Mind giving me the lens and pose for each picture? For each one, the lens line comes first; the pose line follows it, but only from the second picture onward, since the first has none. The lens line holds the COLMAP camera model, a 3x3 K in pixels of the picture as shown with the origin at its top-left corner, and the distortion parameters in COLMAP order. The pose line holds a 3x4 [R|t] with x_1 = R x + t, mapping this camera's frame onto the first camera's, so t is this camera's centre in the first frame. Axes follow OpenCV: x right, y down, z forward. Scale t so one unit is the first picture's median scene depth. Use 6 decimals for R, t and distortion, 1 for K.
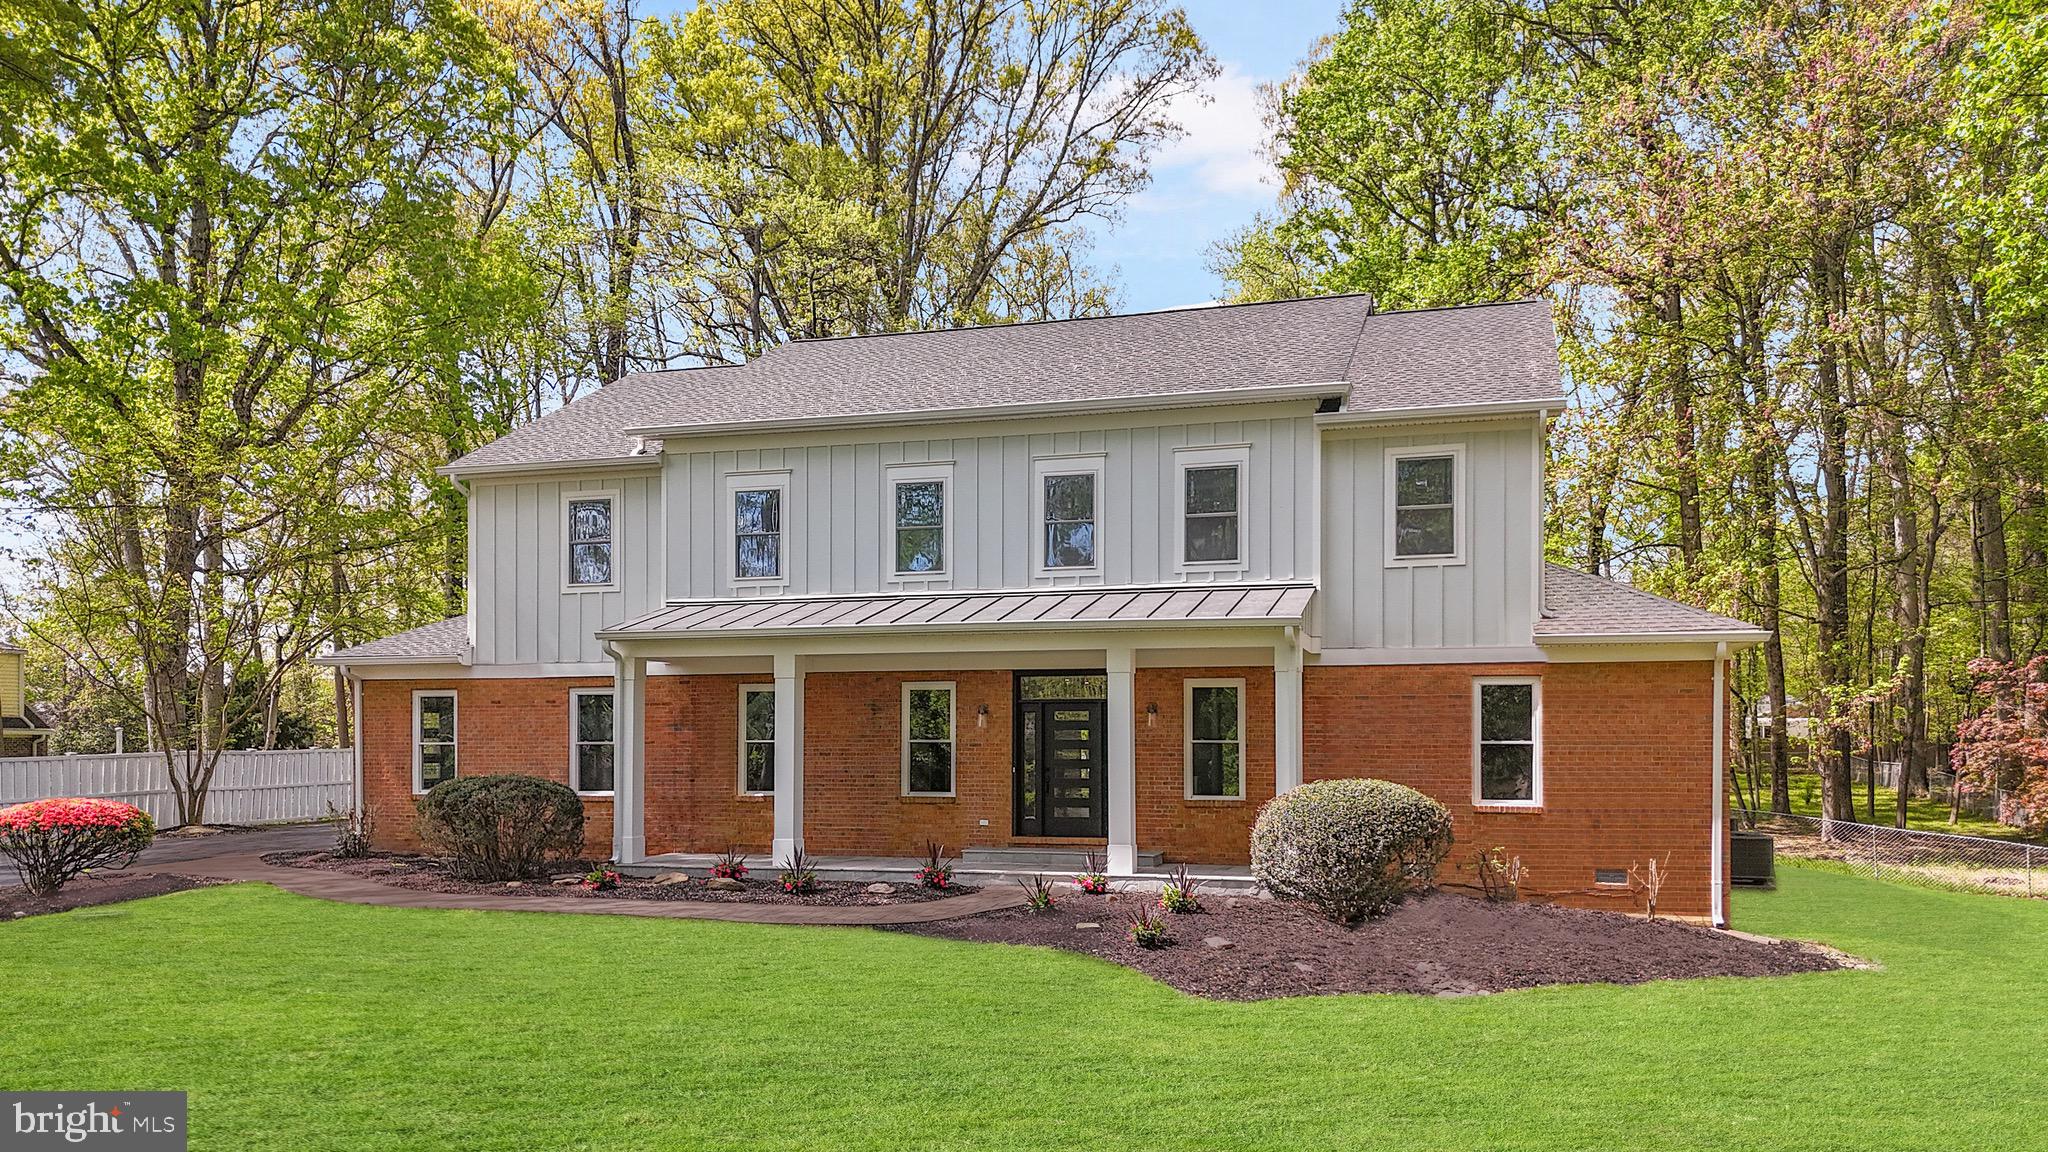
lens RADIAL K [[1559.7, 0, 1024.0], [0, 1559.7, 576.0], [0, 0, 1]] dist [0.025262, -0.000824]
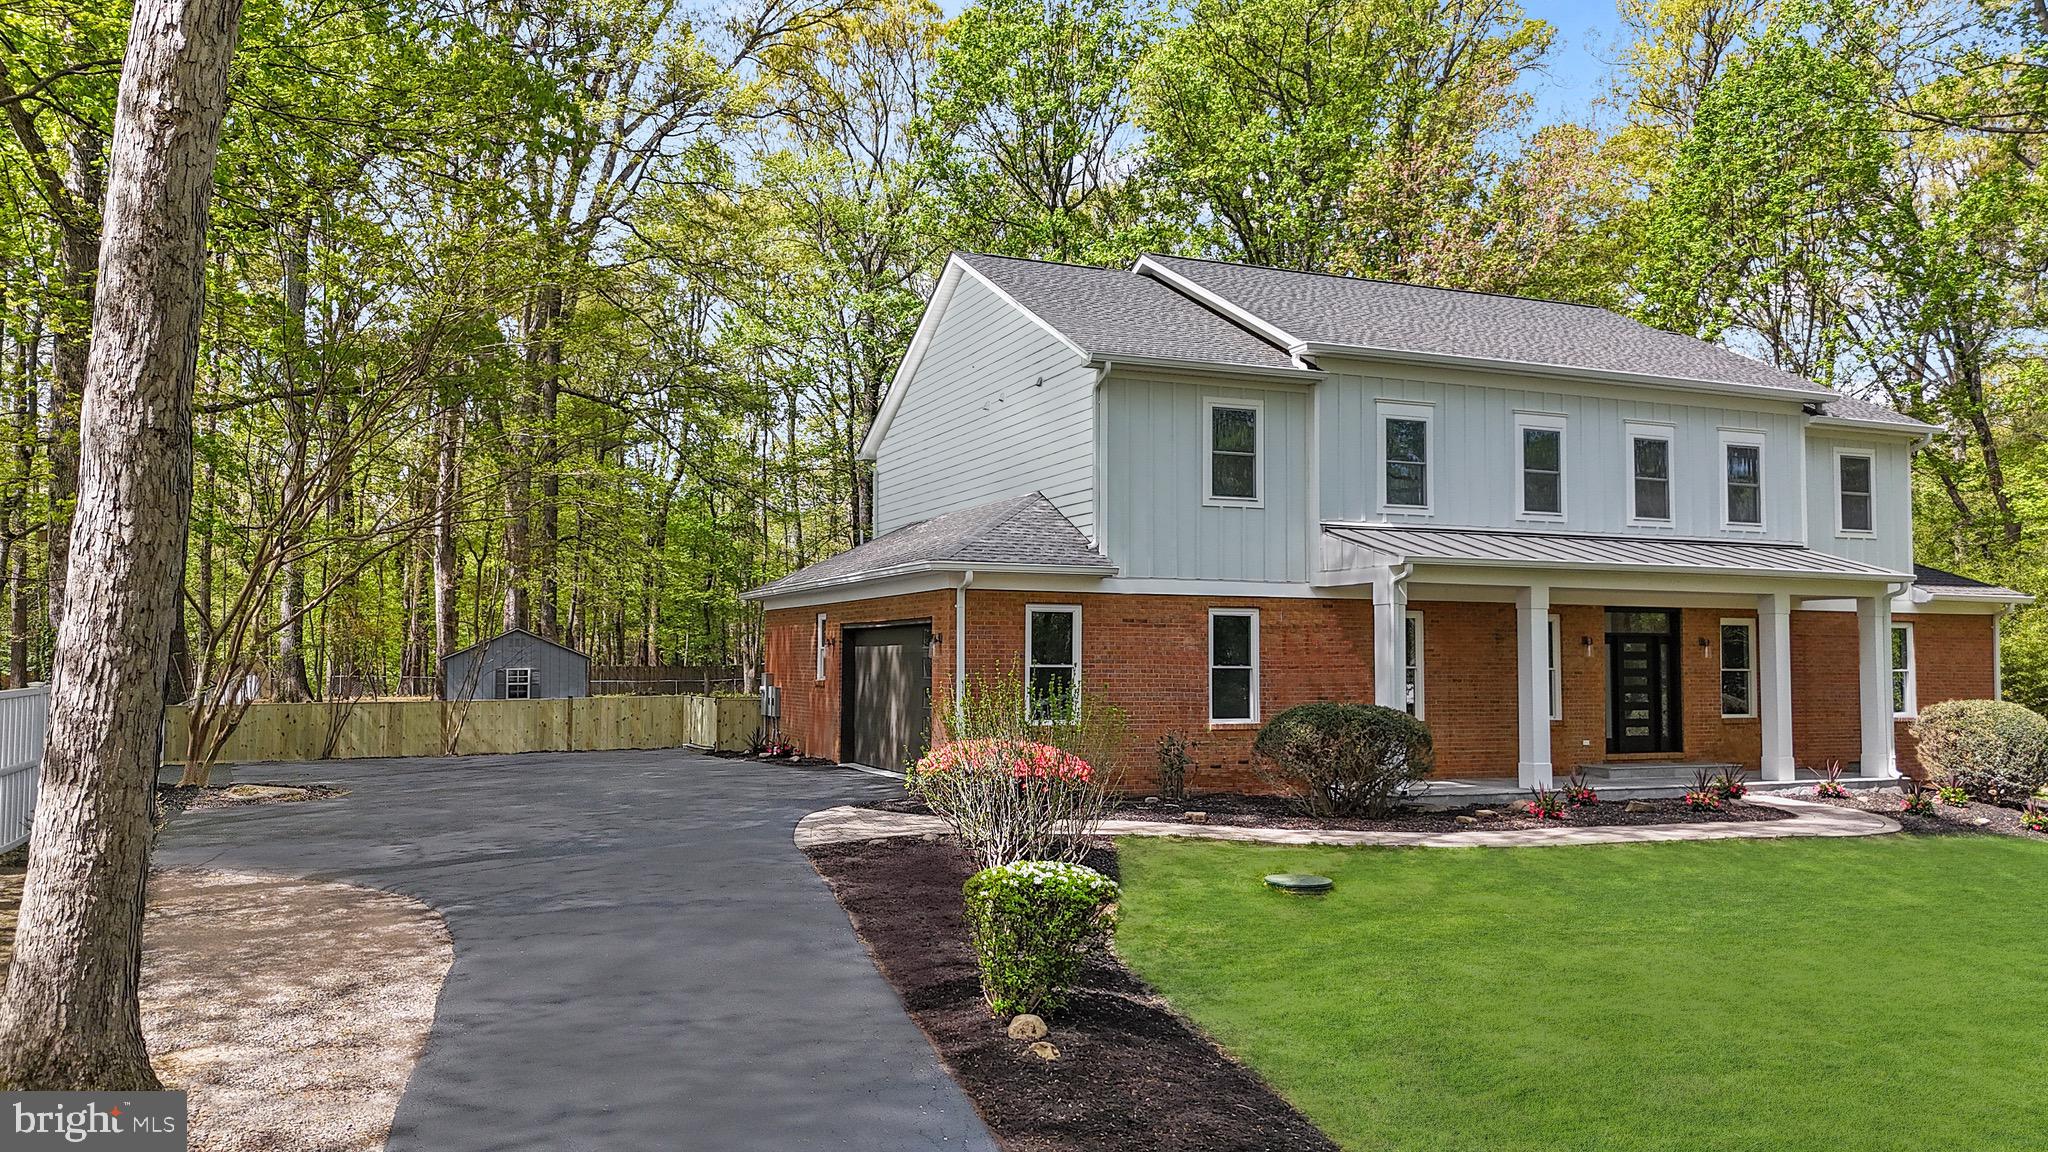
lens RADIAL K [[1645.7, 0, 1026.8], [0, 1645.7, 508.0], [0, 0, 1]] dist [-0.002790, -0.192224]
pose [[0.792174, 0.066689, 0.606641, -1.096982], [-0.075389, 0.997092, -0.011167, 0.035200], [-0.605621, -0.036888, 0.794897, 0.324267]]
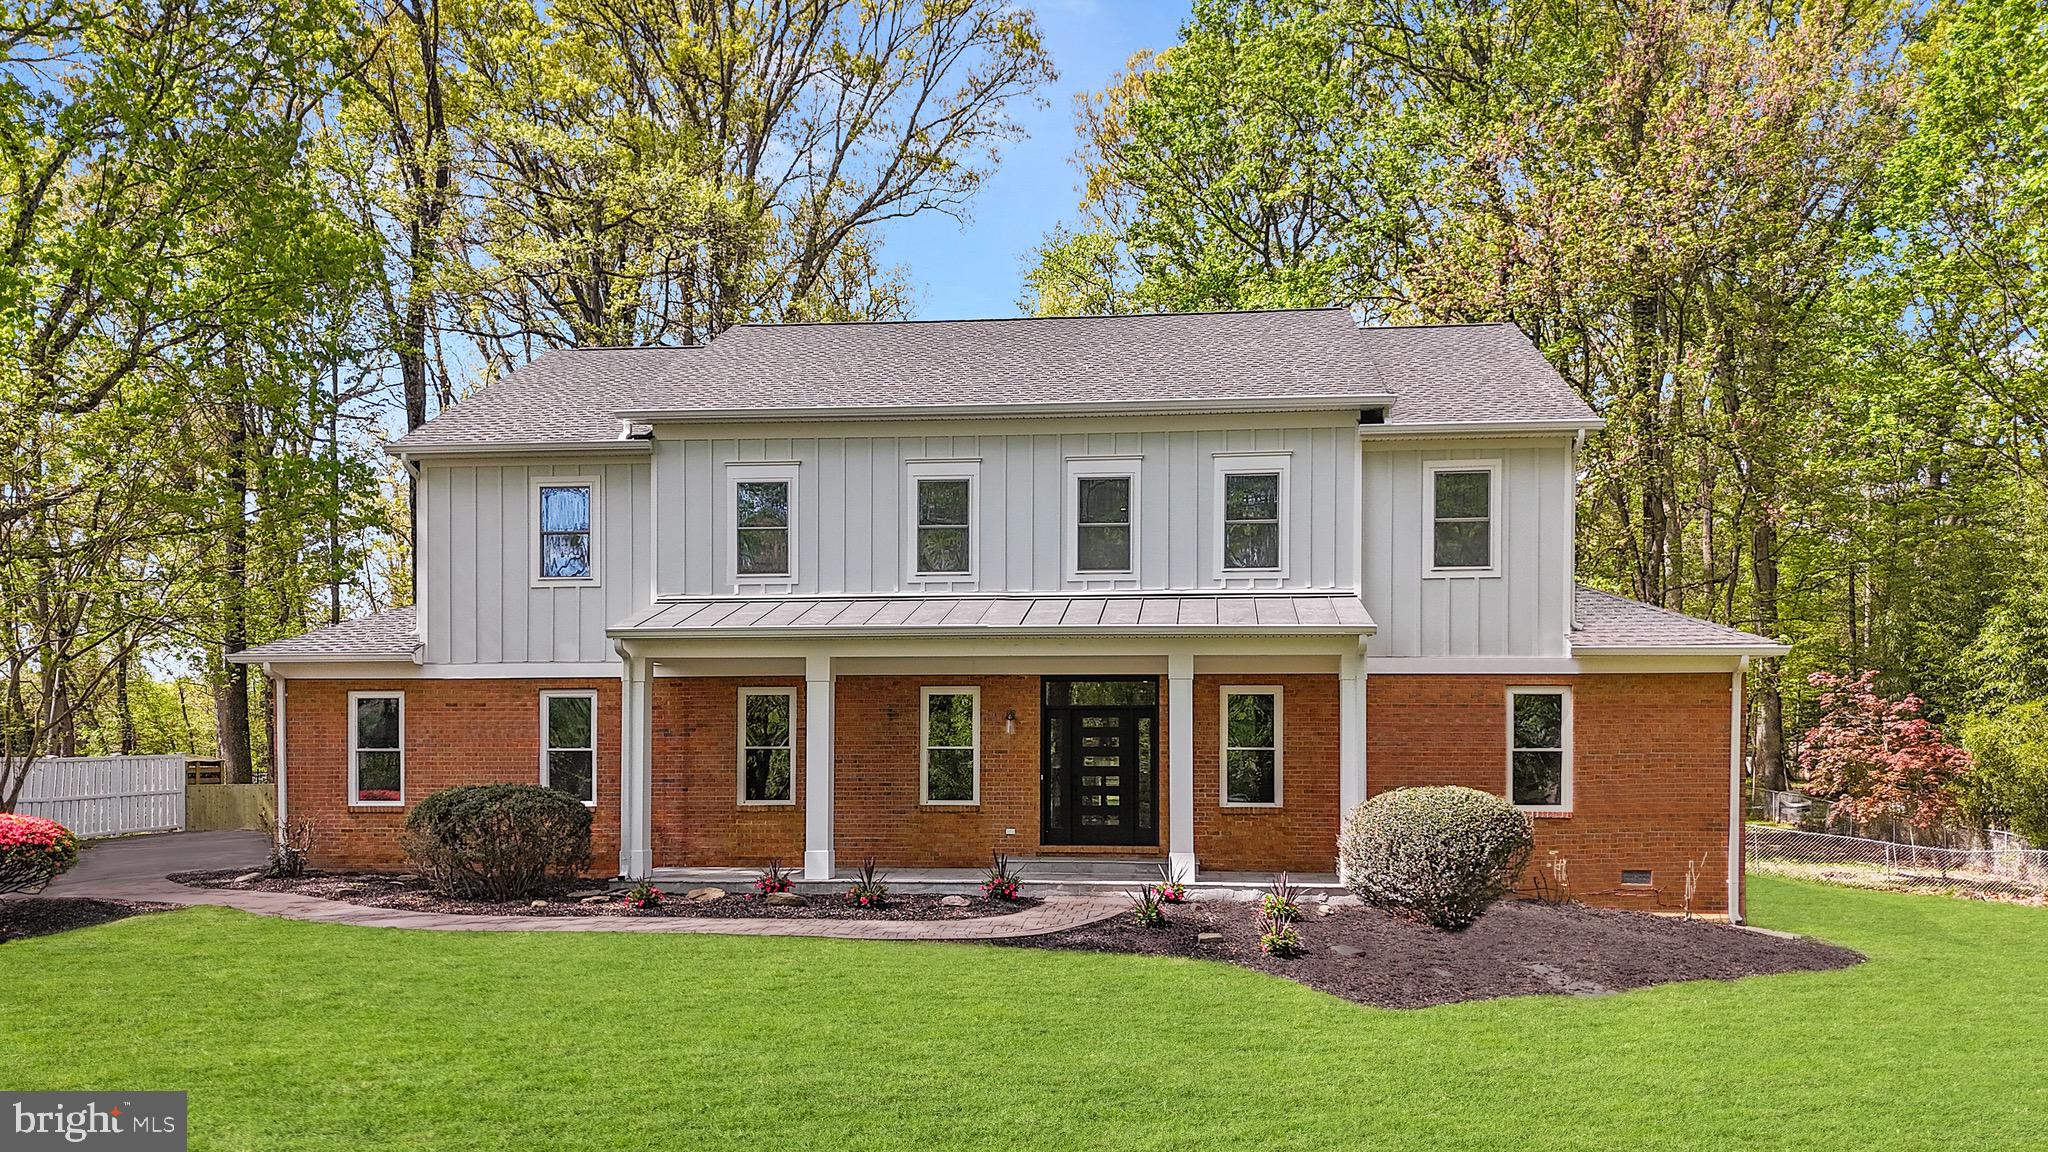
lens RADIAL K [[1540.2, 0, 1021.3], [0, 1540.2, 624.7], [0, 0, 1]] dist [0.029091, 0.000392]
pose [[0.981694, 0.016160, 0.189781, -0.209995], [-0.021115, 0.999486, 0.024118, 0.005800], [-0.189293, -0.027684, 0.981530, 0.059863]]
